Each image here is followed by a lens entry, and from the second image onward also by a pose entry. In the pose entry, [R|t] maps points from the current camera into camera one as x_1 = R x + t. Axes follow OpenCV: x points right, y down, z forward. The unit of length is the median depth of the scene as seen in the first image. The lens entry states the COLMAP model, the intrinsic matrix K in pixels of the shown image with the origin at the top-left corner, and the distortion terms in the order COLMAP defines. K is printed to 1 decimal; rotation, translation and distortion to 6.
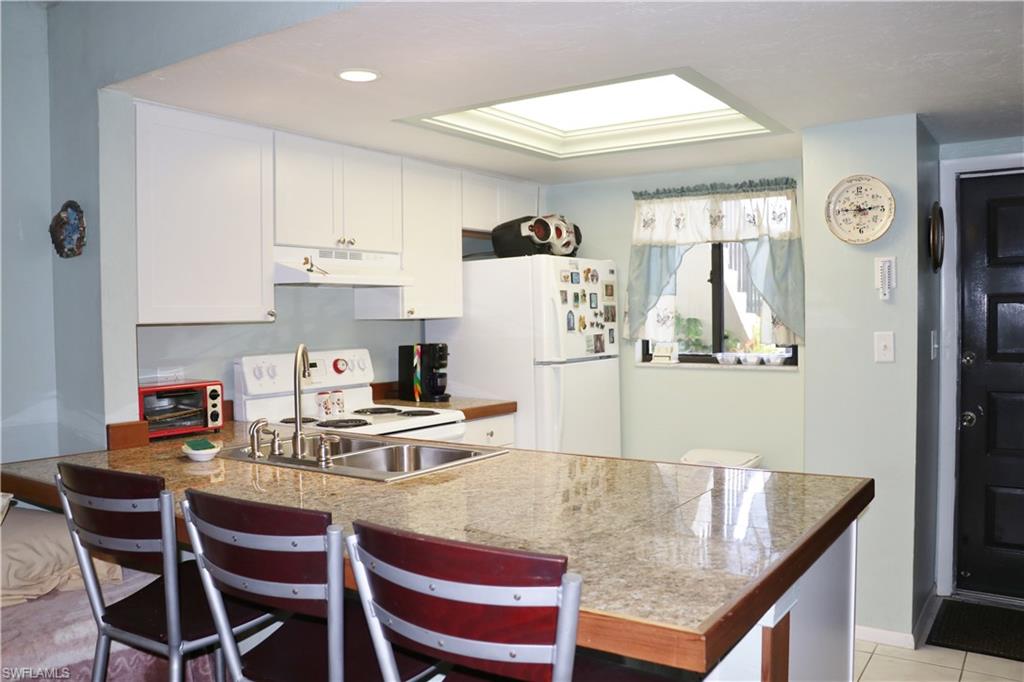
lens RADIAL K [[847.5, 0, 511.6], [0, 847.5, 341.9], [0, 0, 1]] dist [-0.161008, 0.117342]
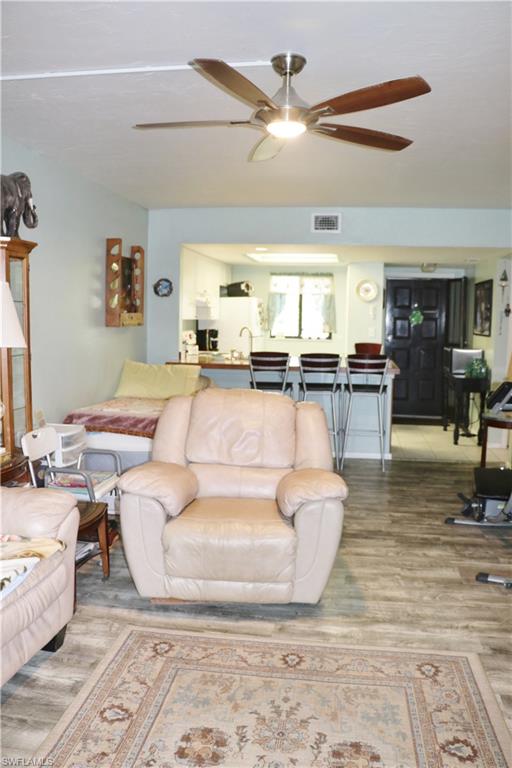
lens RADIAL K [[635.6, 0, 258.0], [0, 635.6, 380.2], [0, 0, 1]] dist [-0.161008, 0.117342]
pose [[0.906150, -0.013134, 0.422753, -0.801192], [-0.014237, 0.998004, 0.061524, 0.037283], [-0.422717, -0.061769, 0.904154, -0.855372]]
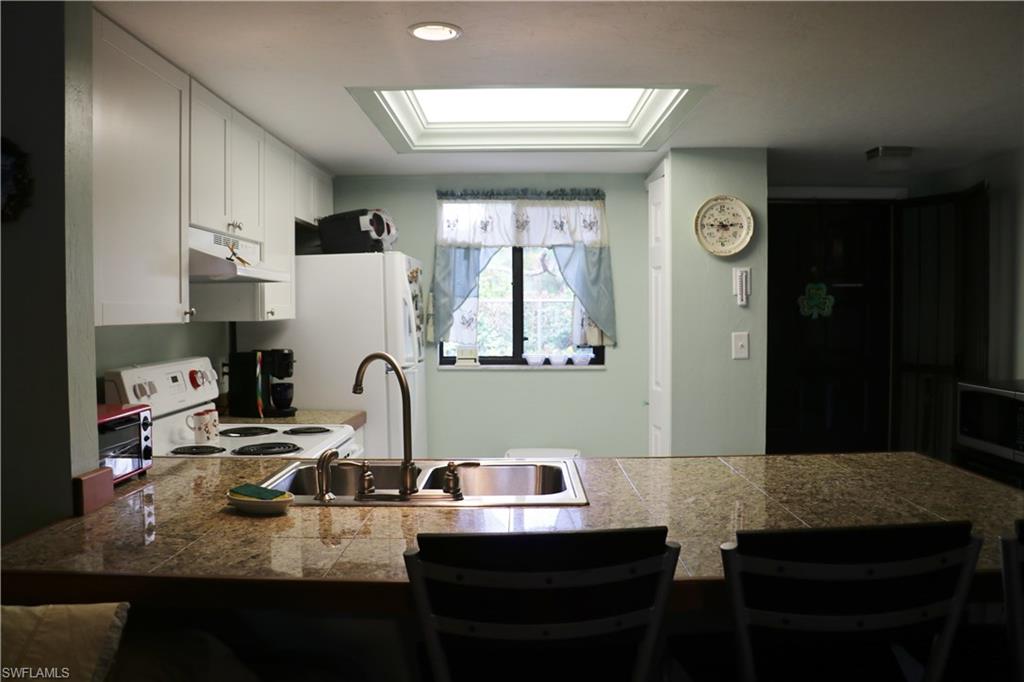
lens RADIAL K [[847.5, 0, 517.1], [0, 847.5, 339.7], [0, 0, 1]] dist [-0.161008, 0.117342]
pose [[0.832542, -0.010590, 0.553861, -0.358800], [0.012815, 0.999918, -0.000145, -0.004780], [-0.553814, 0.007218, 0.832609, 0.152687]]
